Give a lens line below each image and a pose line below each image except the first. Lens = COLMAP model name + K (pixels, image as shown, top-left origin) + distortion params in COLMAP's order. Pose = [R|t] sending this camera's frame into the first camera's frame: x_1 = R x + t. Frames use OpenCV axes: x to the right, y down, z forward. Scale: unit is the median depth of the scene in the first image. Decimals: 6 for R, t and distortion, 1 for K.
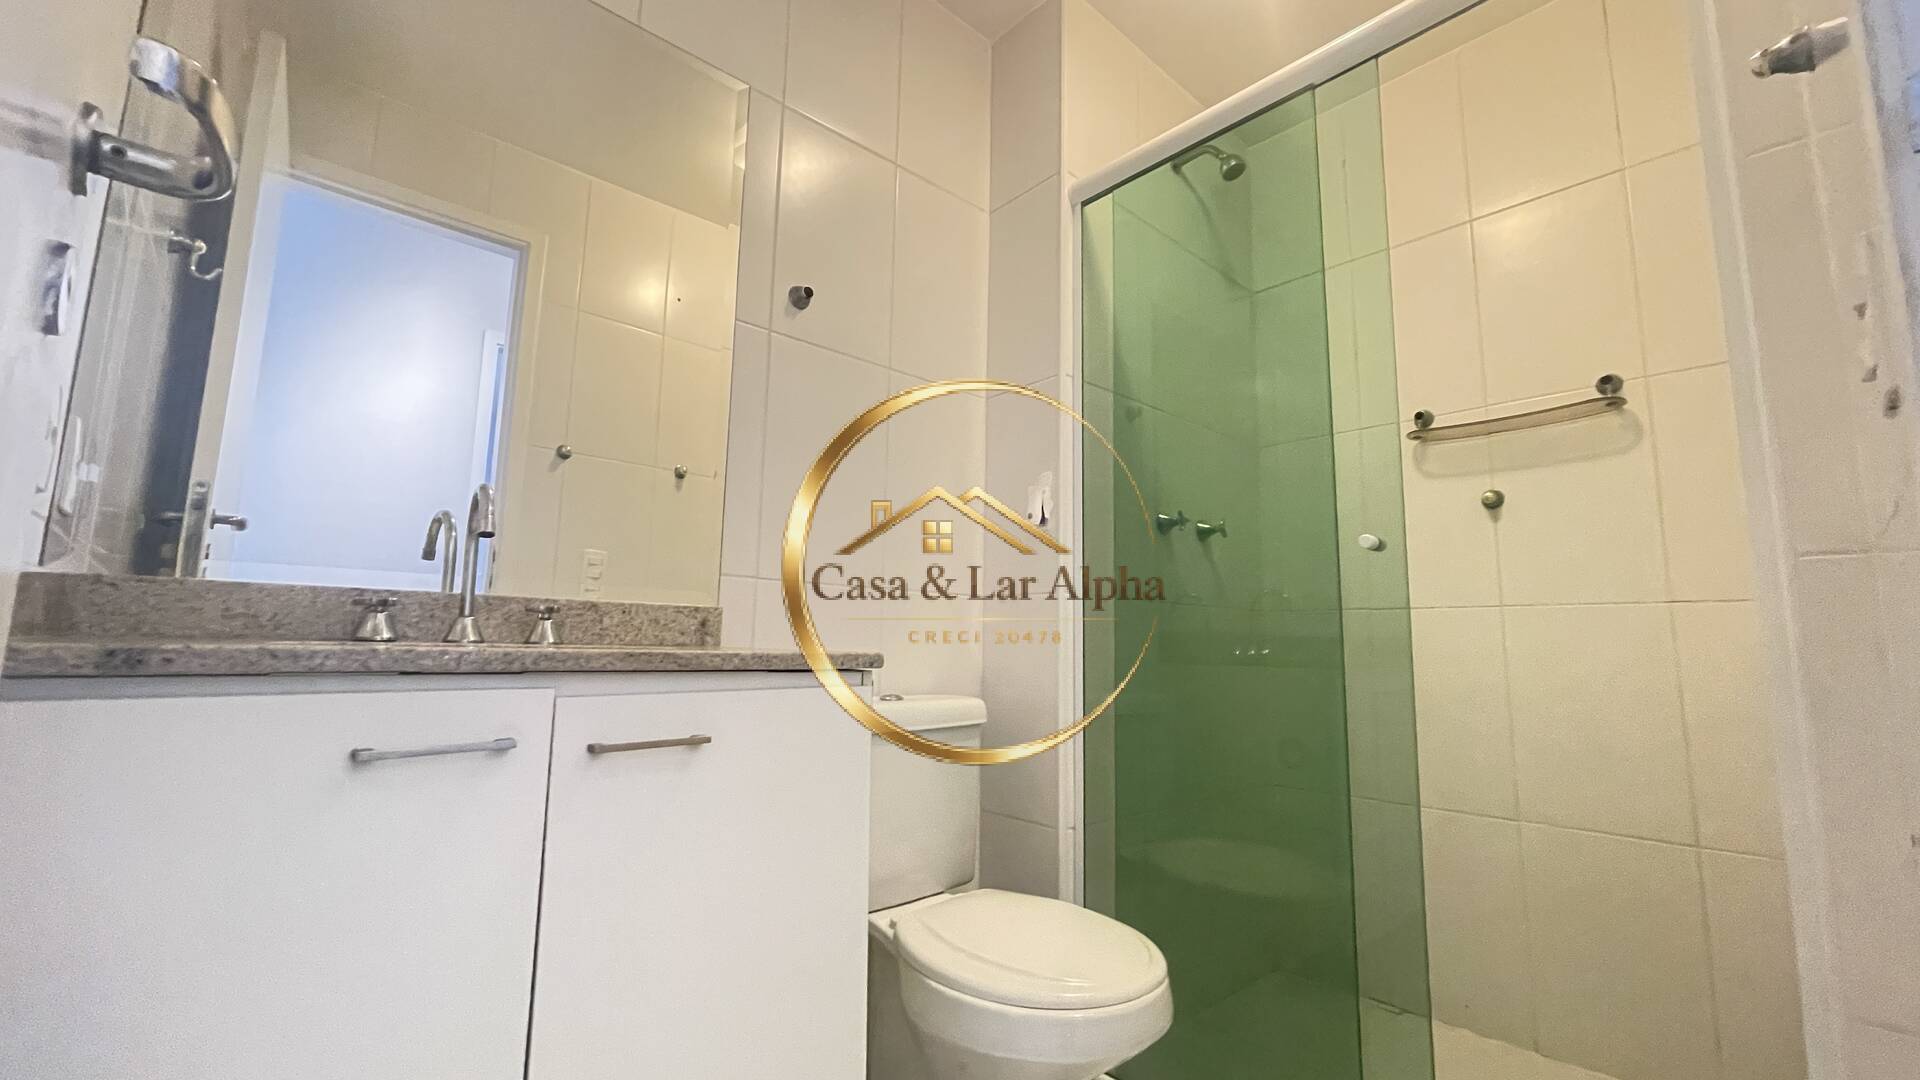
lens RADIAL K [[771.2, 0, 954.6], [0, 771.2, 546.0], [0, 0, 1]] dist [-0.005206, 0.000806]
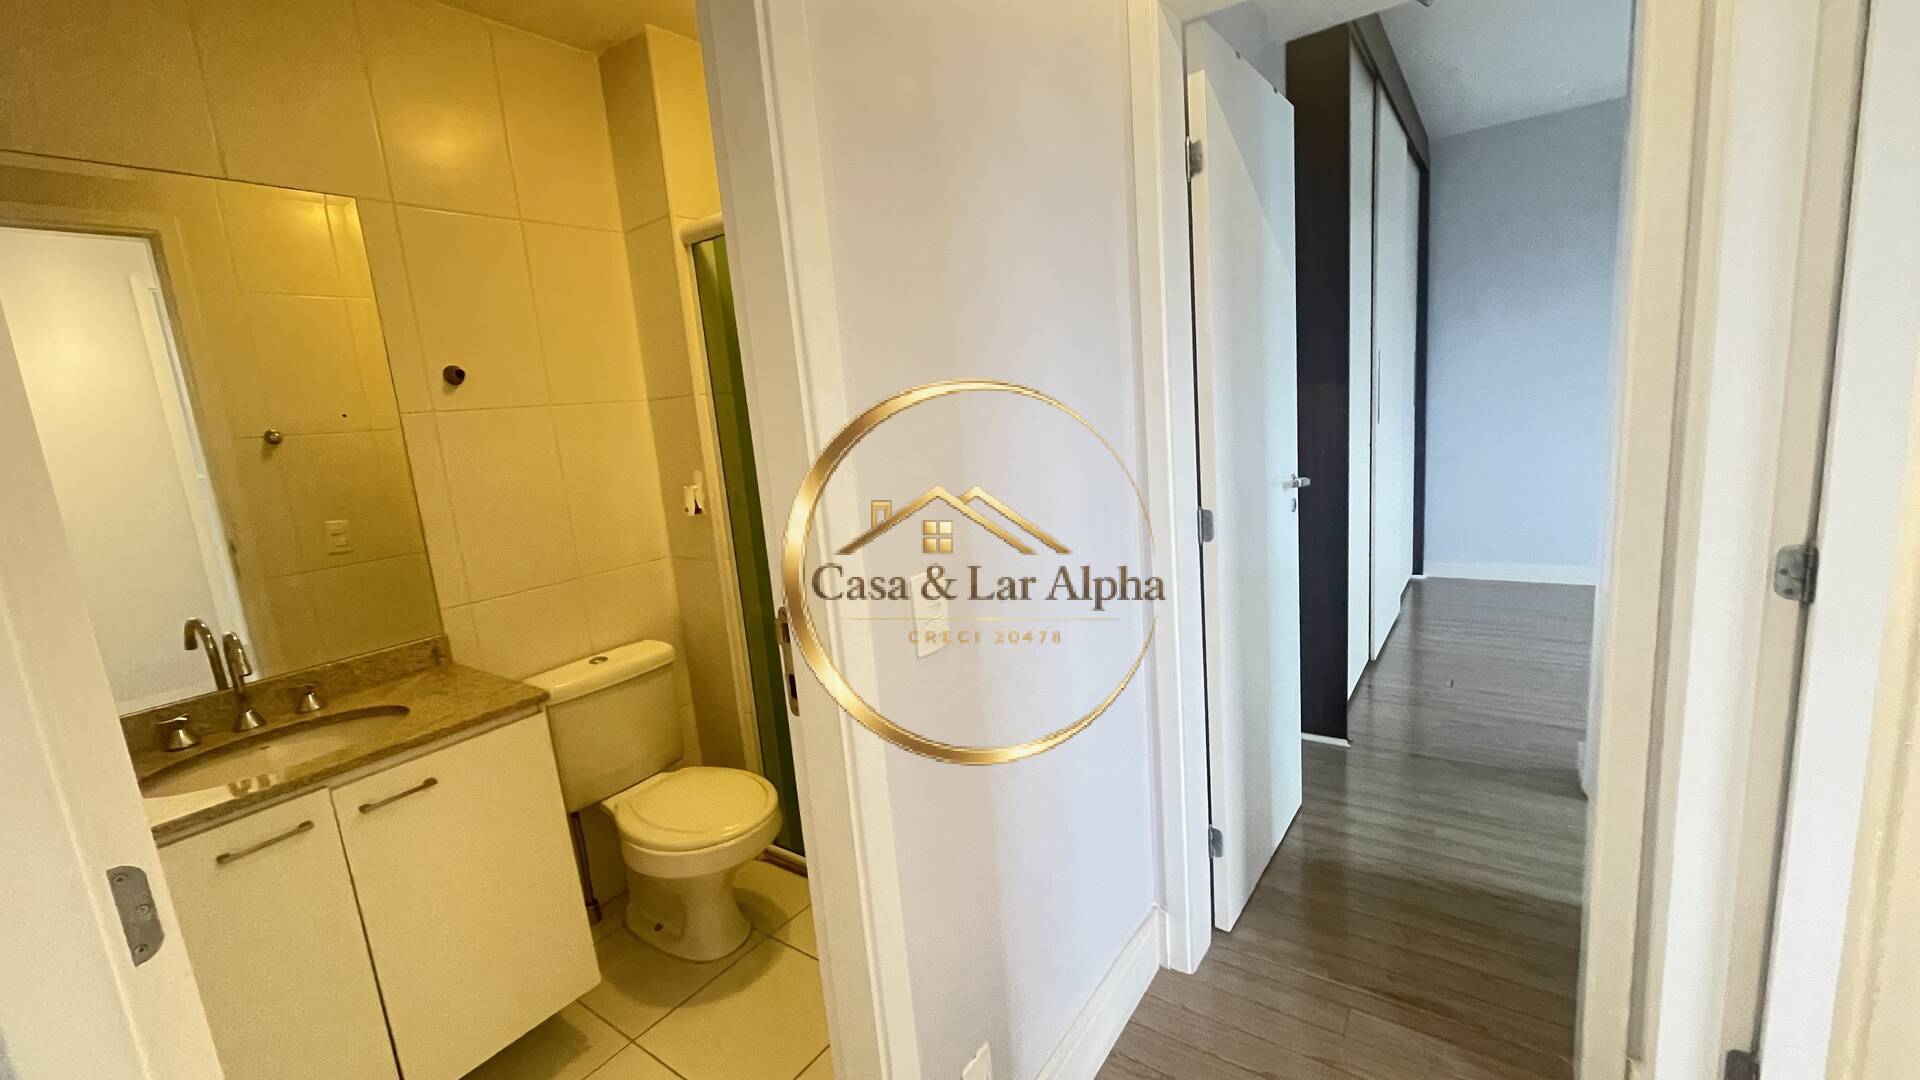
lens RADIAL K [[771.2, 0, 957.2], [0, 771.2, 530.3], [0, 0, 1]] dist [-0.005206, 0.000806]
pose [[0.971327, -0.138195, 0.193460, 0.291187], [0.074473, 0.949619, 0.304429, -0.378941], [-0.225784, -0.281293, 0.932682, -0.373981]]
